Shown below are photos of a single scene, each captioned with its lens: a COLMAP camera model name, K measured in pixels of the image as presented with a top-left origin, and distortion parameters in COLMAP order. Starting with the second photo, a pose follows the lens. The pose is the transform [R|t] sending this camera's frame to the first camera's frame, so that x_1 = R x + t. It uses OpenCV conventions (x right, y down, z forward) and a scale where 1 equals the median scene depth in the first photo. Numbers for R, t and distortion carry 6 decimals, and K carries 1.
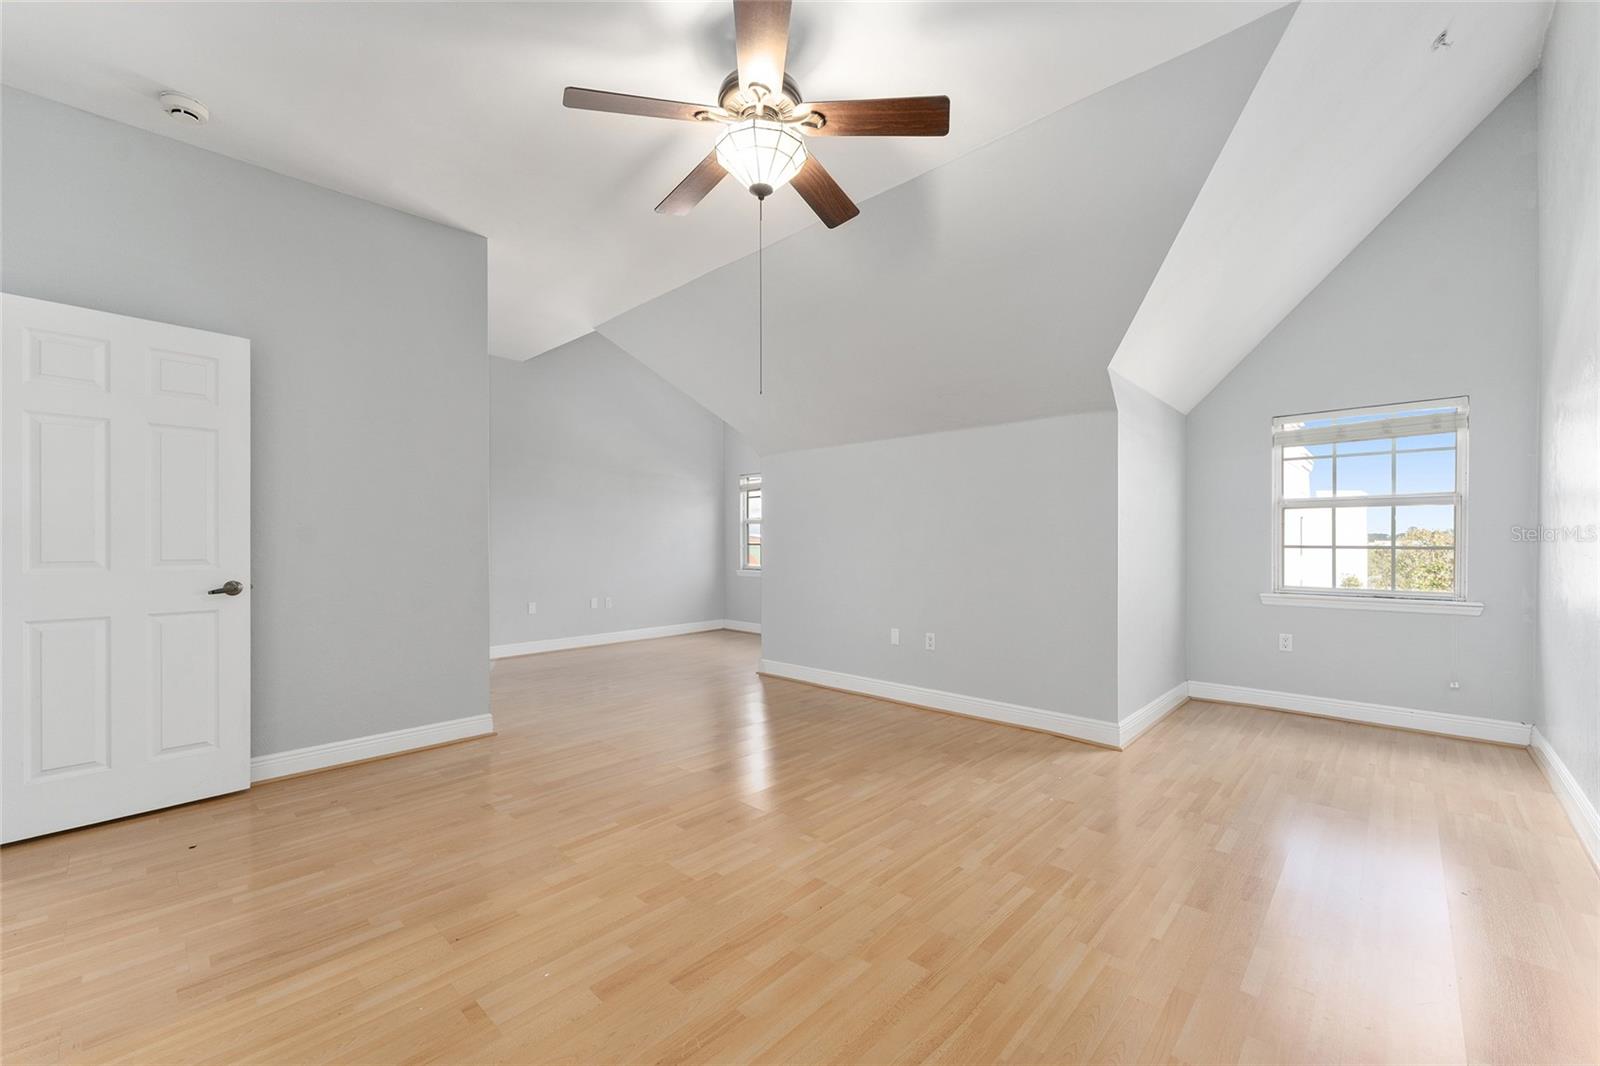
lens RADIAL K [[642.7, 0, 797.1], [0, 642.7, 541.9], [0, 0, 1]] dist [0.000458, -0.000096]
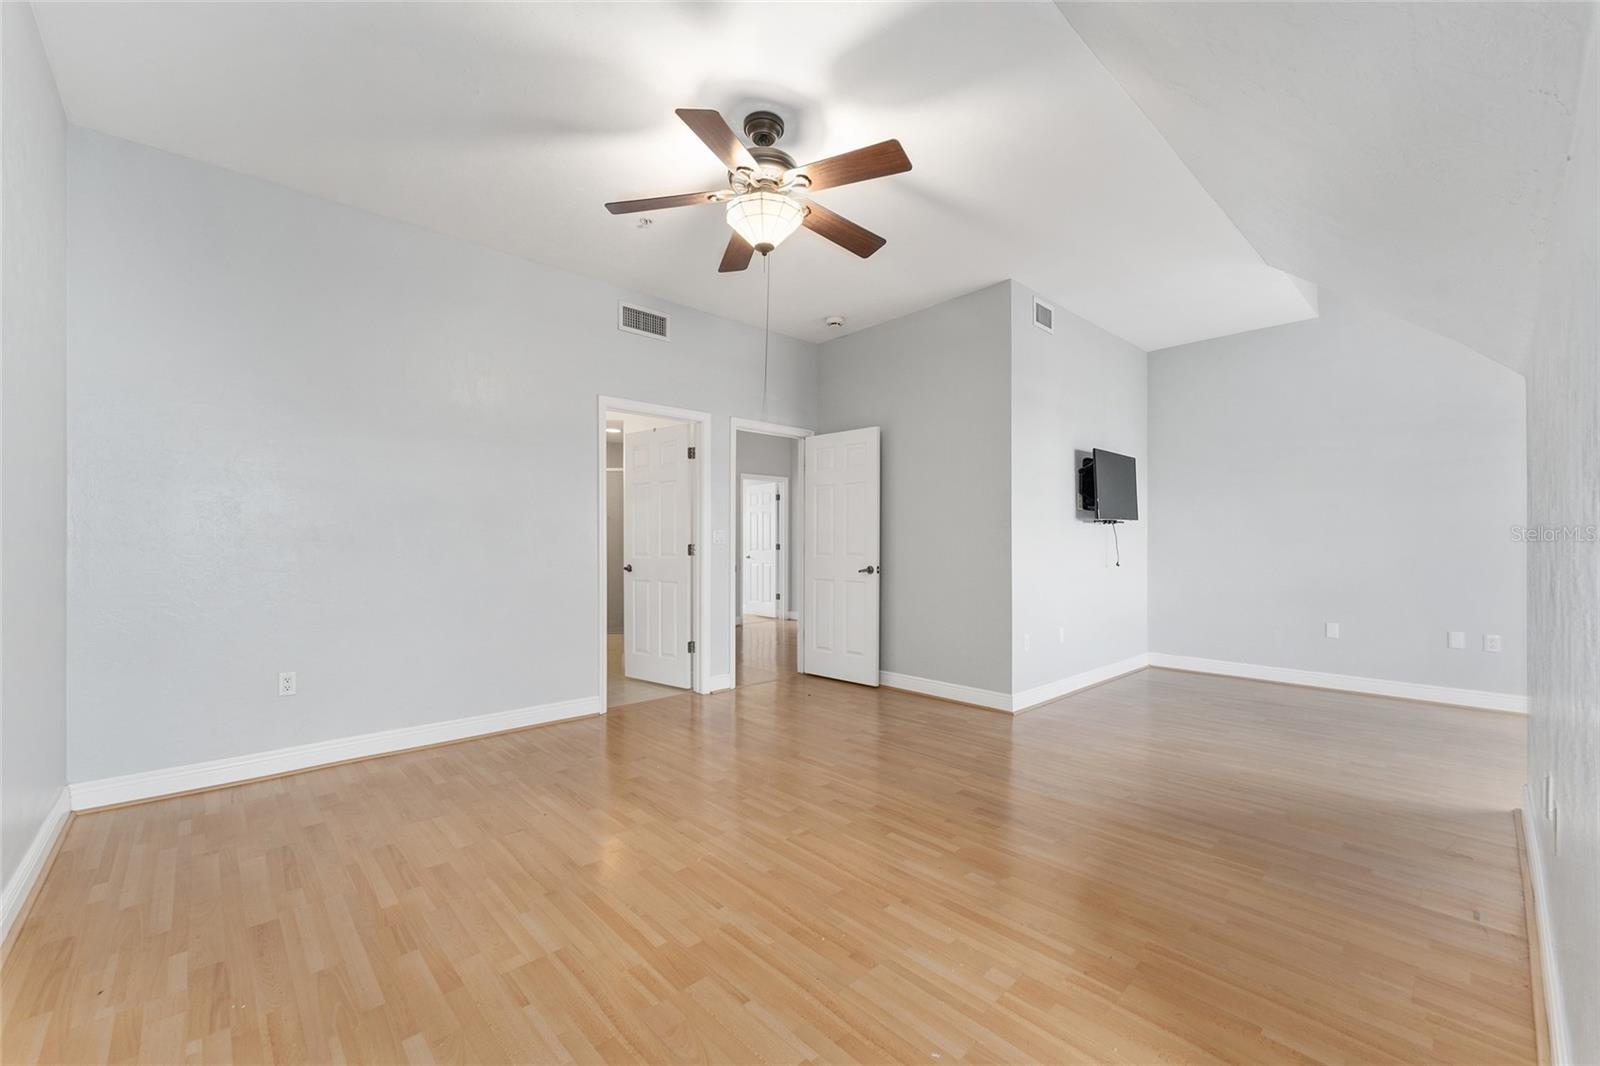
lens RADIAL K [[642.7, 0, 797.1], [0, 642.7, 541.9], [0, 0, 1]] dist [0.000458, -0.000096]
pose [[-0.063589, -0.000152, -0.997976, 0.892052], [-0.001624, 0.999999, -0.000049, -0.004768], [0.997975, 0.001618, -0.063589, 0.904224]]
